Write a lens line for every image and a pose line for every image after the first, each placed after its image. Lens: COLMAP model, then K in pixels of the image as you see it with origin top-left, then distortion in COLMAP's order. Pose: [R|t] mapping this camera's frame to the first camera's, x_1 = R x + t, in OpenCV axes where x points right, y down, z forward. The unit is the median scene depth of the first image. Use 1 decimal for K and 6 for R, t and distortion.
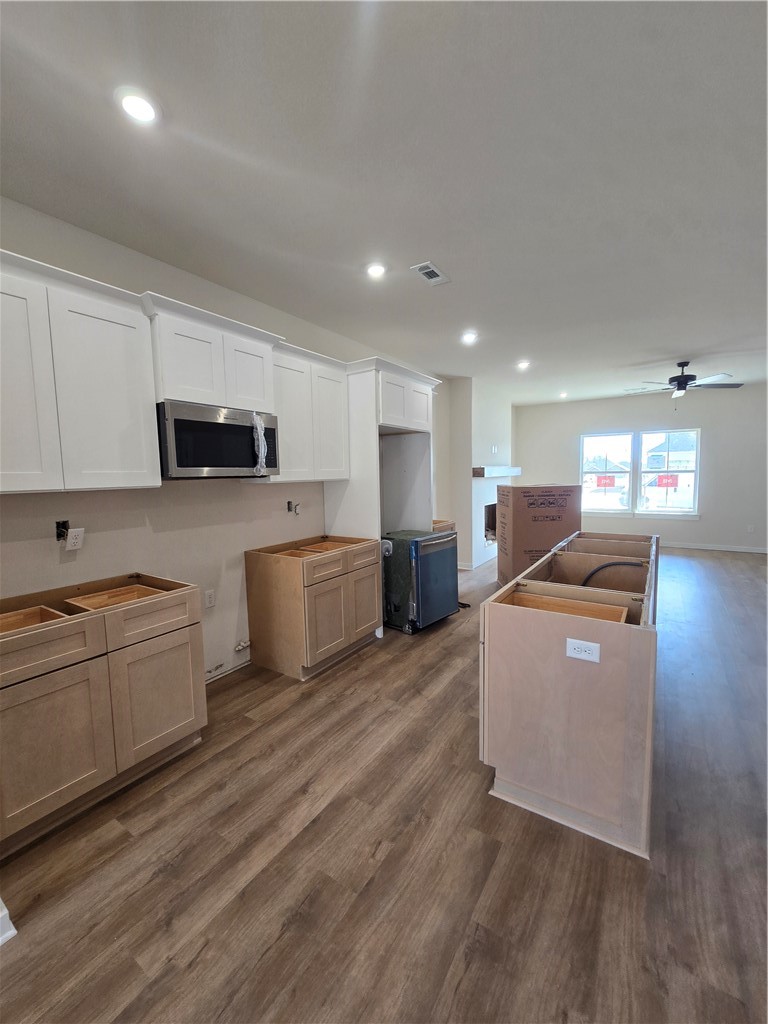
lens RADIAL K [[419.7, 0, 383.6], [0, 419.7, 517.4], [0, 0, 1]] dist [-0.005750, 0.002294]
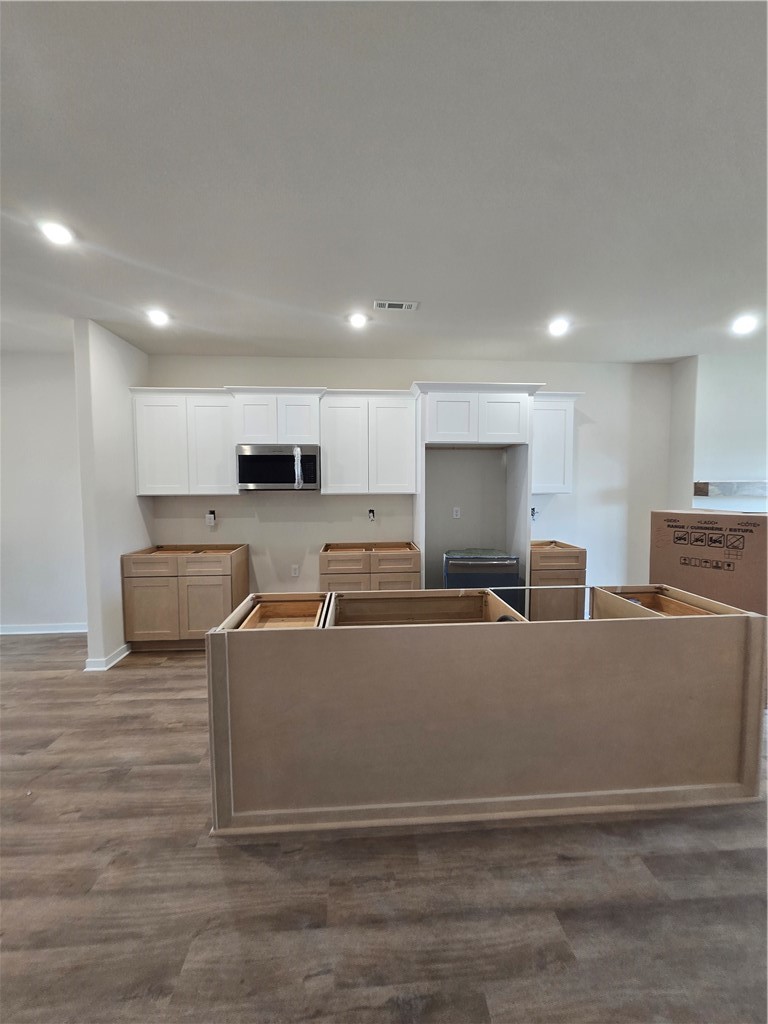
lens RADIAL K [[419.7, 0, 378.8], [0, 419.7, 513.7], [0, 0, 1]] dist [-0.005750, 0.002294]
pose [[0.600257, 0.070304, -0.796711, 1.428198], [-0.091845, 0.995598, 0.018657, -0.095277], [0.794516, 0.061975, 0.604072, 0.507976]]
